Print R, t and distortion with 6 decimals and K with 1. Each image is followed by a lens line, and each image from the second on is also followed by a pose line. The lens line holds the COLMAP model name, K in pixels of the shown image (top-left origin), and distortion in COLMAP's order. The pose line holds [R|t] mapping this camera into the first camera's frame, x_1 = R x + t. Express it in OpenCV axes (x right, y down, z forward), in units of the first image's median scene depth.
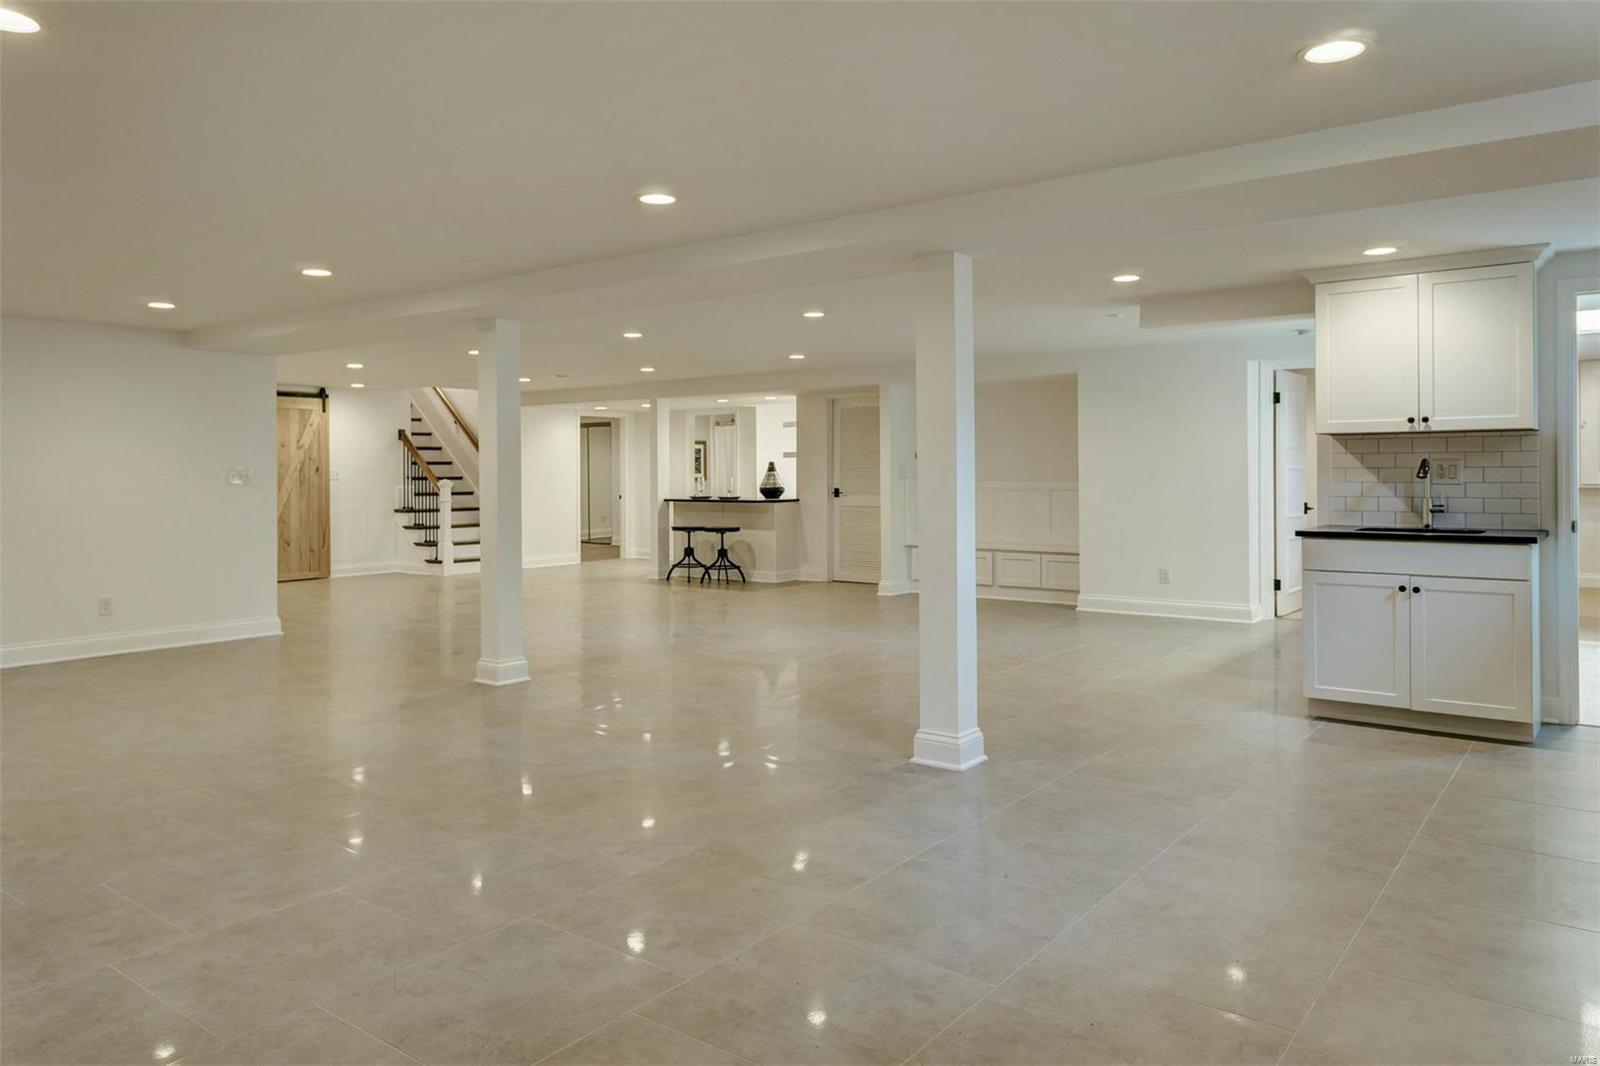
lens RADIAL K [[1049.8, 0, 801.0], [0, 1049.8, 484.1], [0, 0, 1]] dist [0.006805, 0.000764]
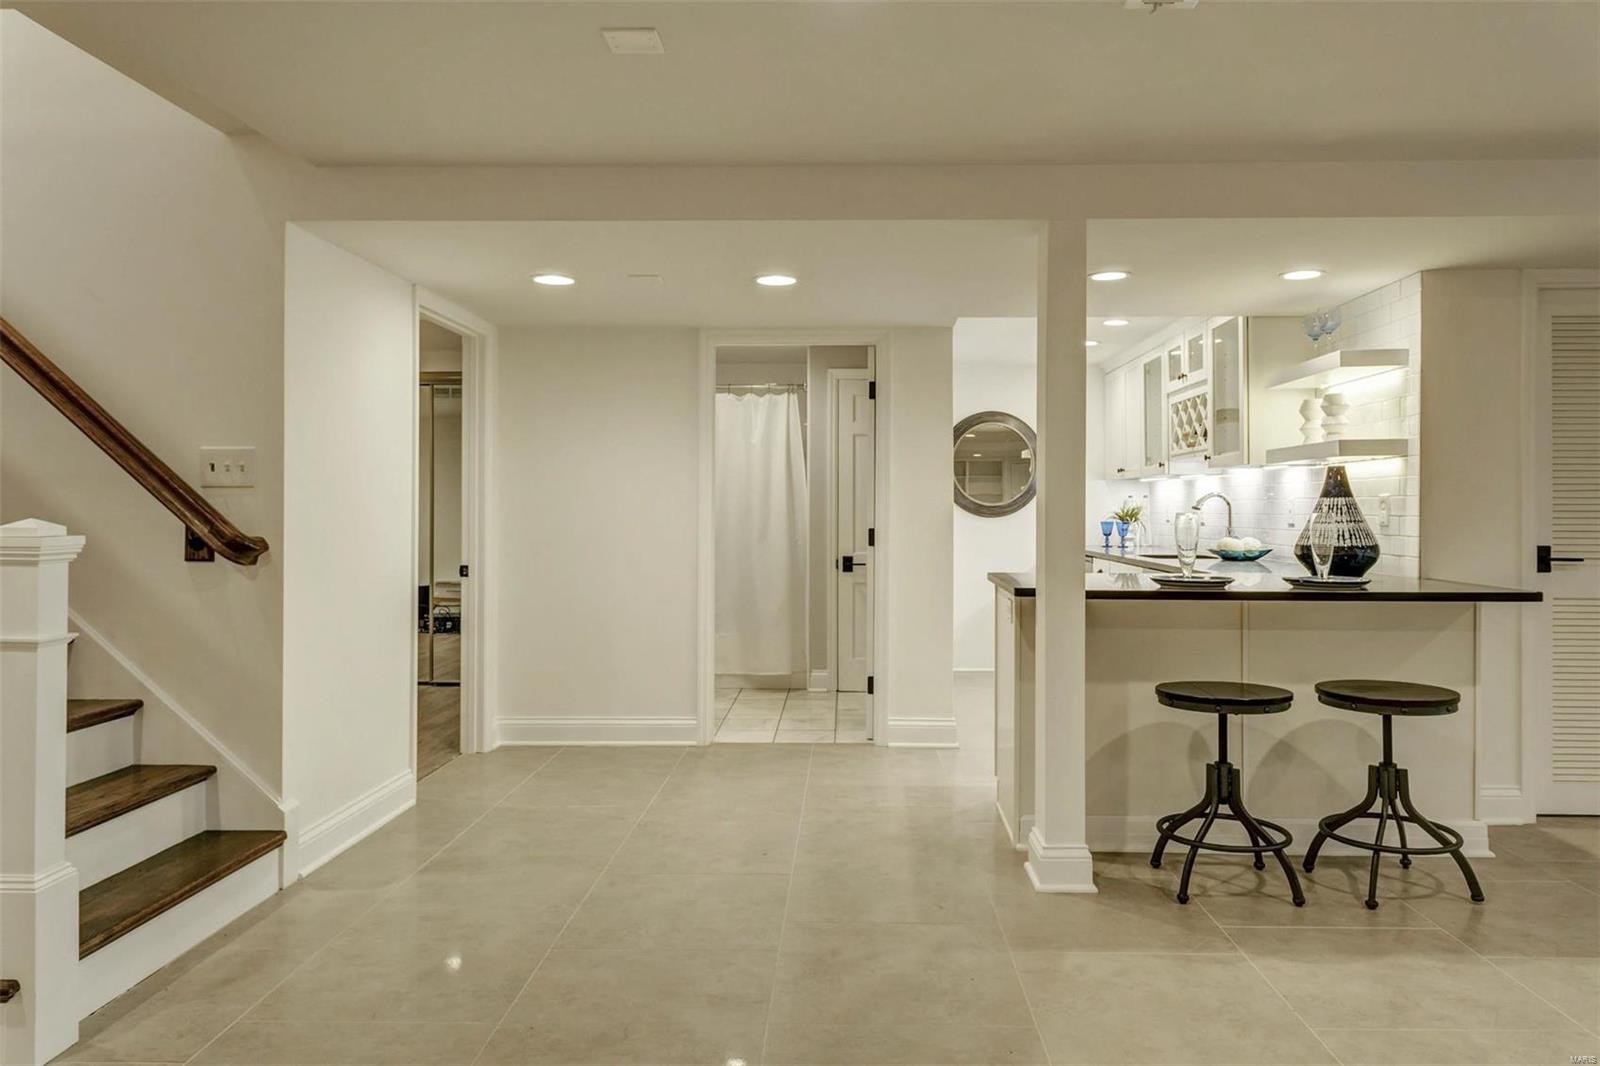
lens RADIAL K [[1049.8, 0, 867.2], [0, 1049.8, 531.4], [0, 0, 1]] dist [0.006805, 0.000764]
pose [[0.813563, 0.005590, 0.581451, -0.321989], [-0.002198, 0.999976, -0.006537, 0.001054], [-0.581473, 0.004040, 0.813555, 0.788260]]
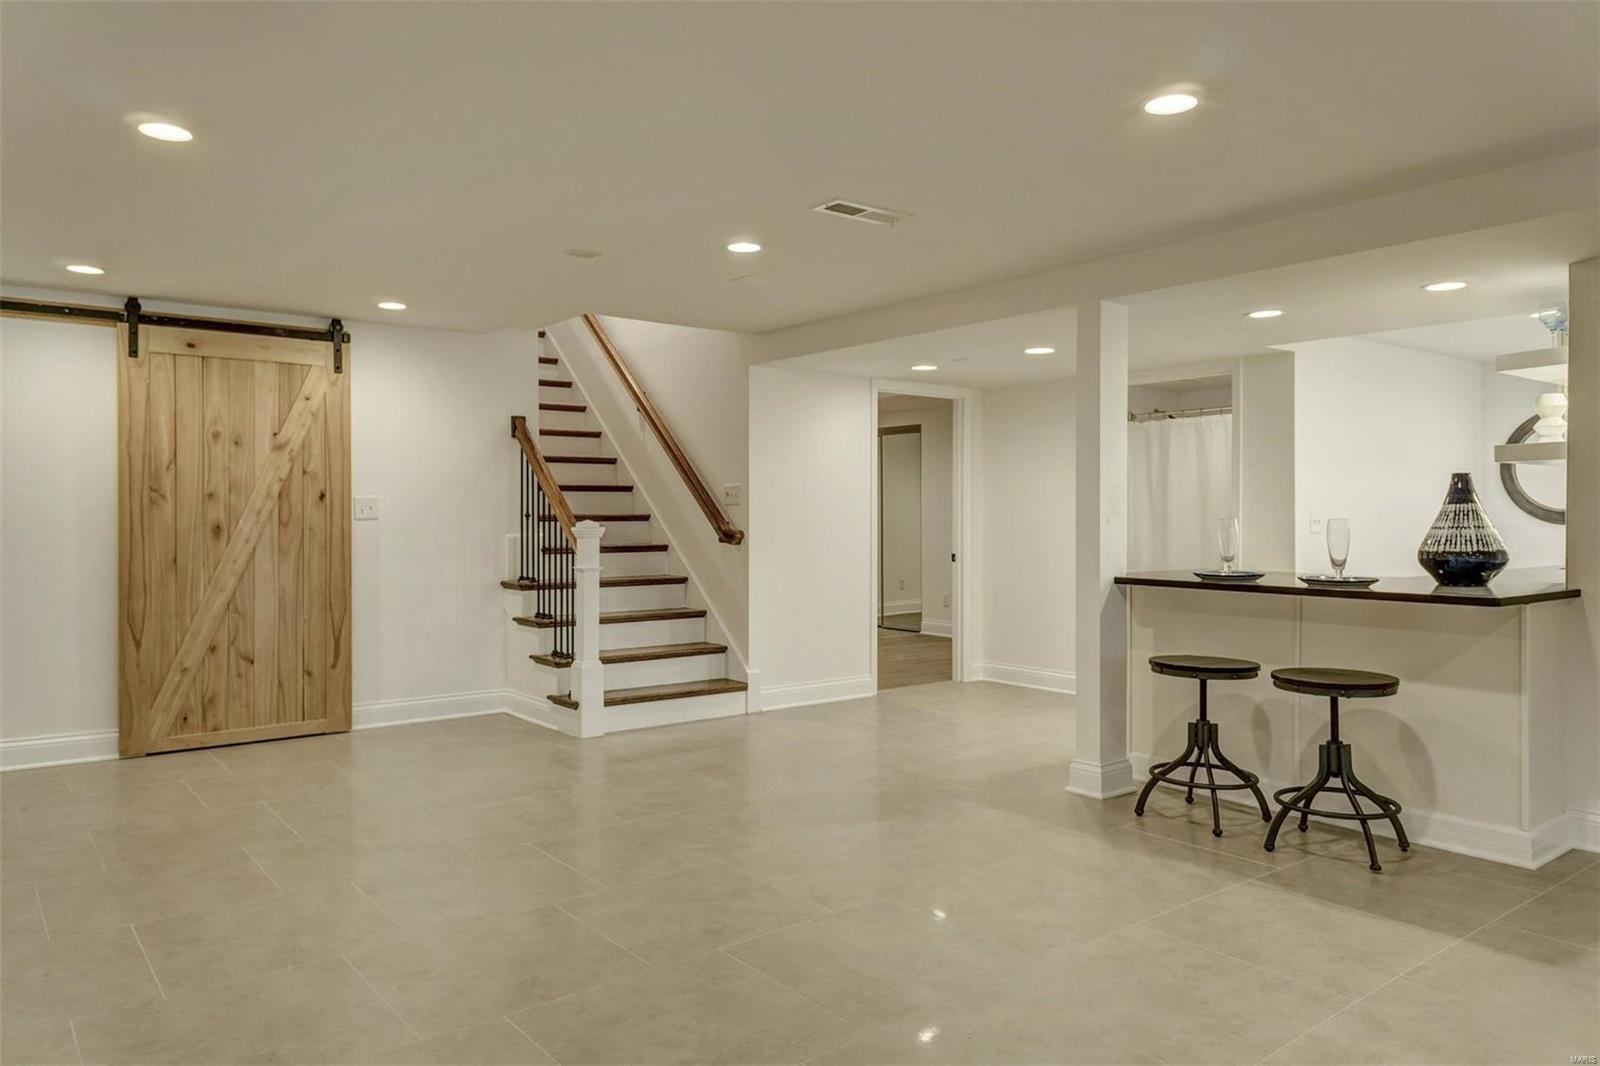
lens RADIAL K [[1049.8, 0, 806.0], [0, 1049.8, 526.6], [0, 0, 1]] dist [0.006805, 0.000764]
pose [[0.966408, 0.008699, -0.256864, -0.136199], [-0.009332, 0.999956, -0.001245, -0.002058], [0.256842, 0.003600, 0.966447, 0.604271]]
